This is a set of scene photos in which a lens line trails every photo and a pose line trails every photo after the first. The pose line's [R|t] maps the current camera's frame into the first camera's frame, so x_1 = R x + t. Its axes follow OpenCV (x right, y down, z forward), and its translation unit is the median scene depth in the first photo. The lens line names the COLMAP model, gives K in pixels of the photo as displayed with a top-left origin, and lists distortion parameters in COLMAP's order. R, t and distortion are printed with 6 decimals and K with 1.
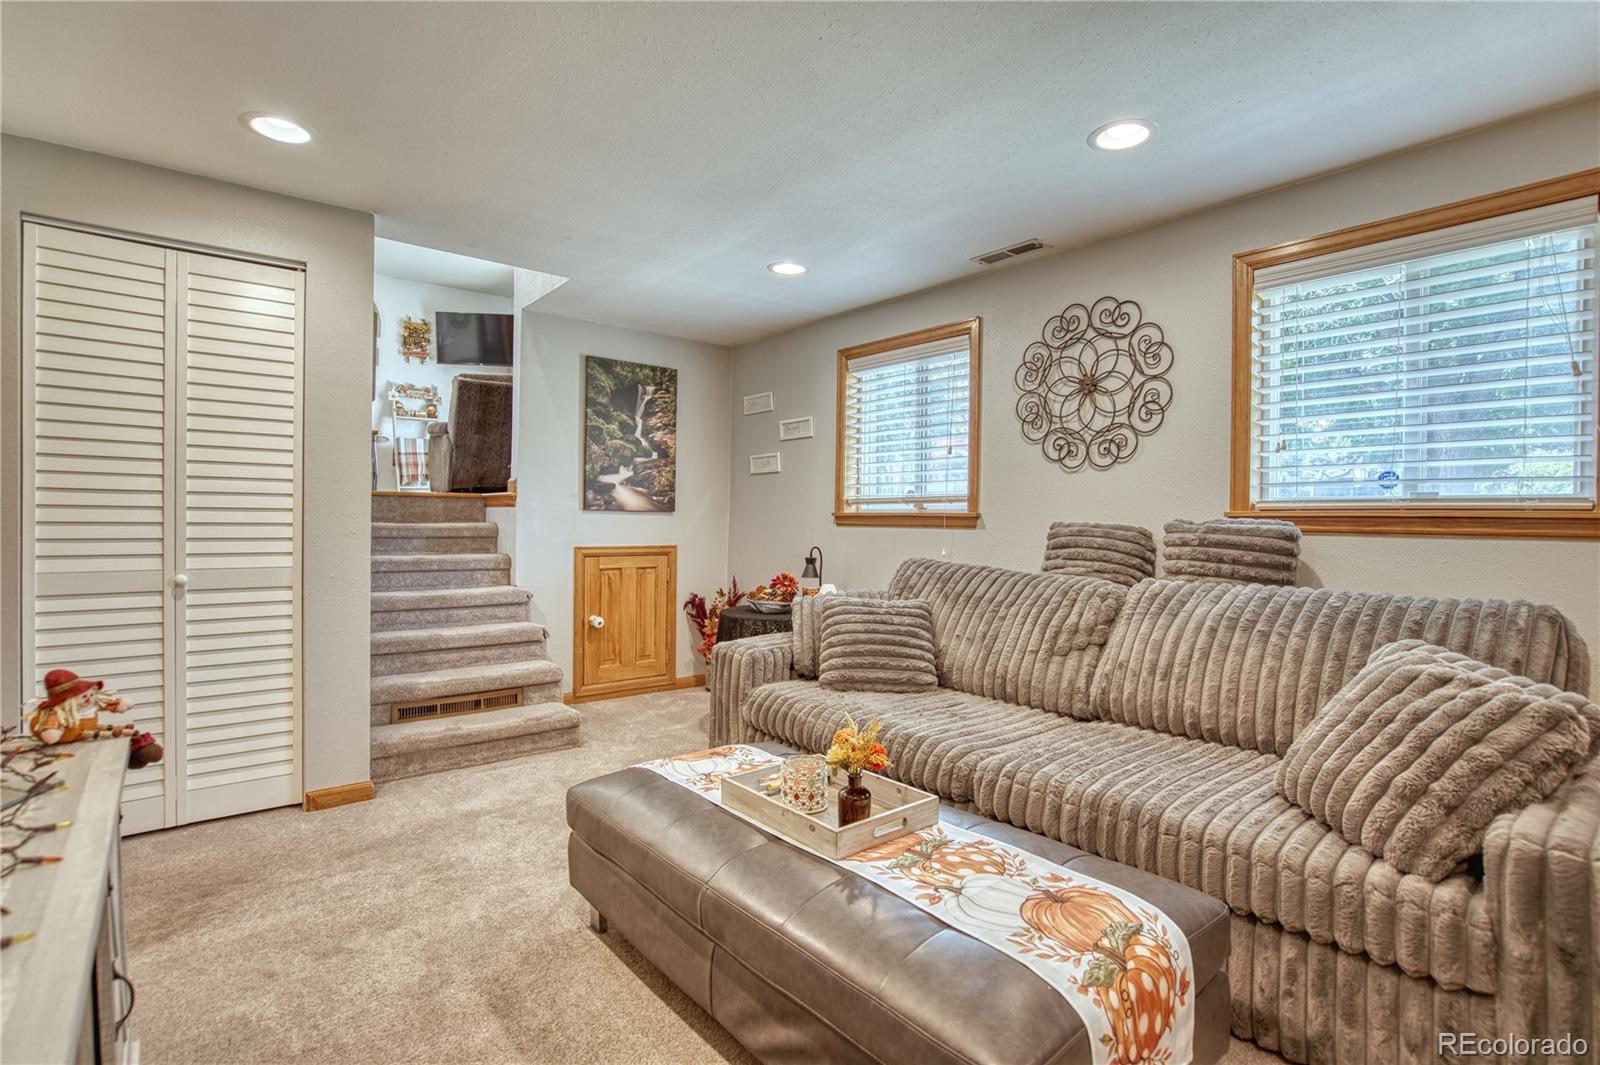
lens RADIAL K [[745.8, 0, 795.3], [0, 745.8, 527.2], [0, 0, 1]] dist [-0.061816, 0.028108]
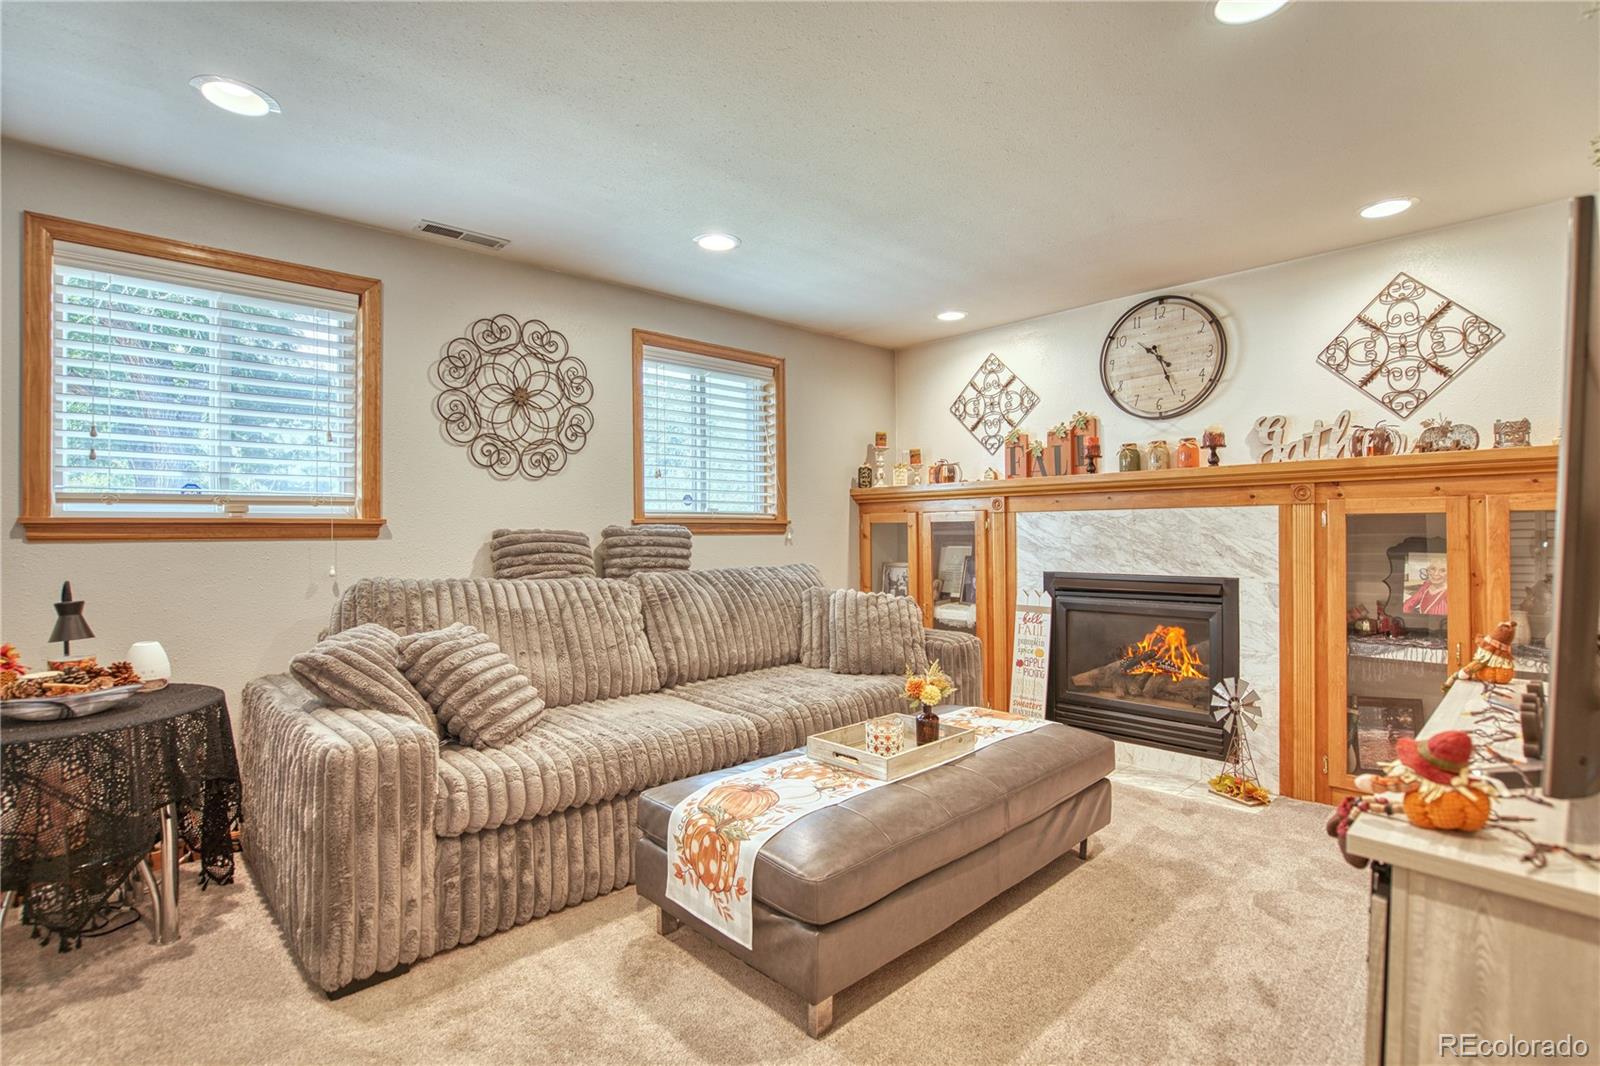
lens RADIAL K [[745.8, 0, 795.3], [0, 745.8, 527.7], [0, 0, 1]] dist [-0.061816, 0.028108]
pose [[-0.041478, -0.006148, 0.999121, -0.668951], [0.016283, 0.999844, 0.006829, -0.009028], [-0.999007, 0.016552, -0.041371, 0.658407]]
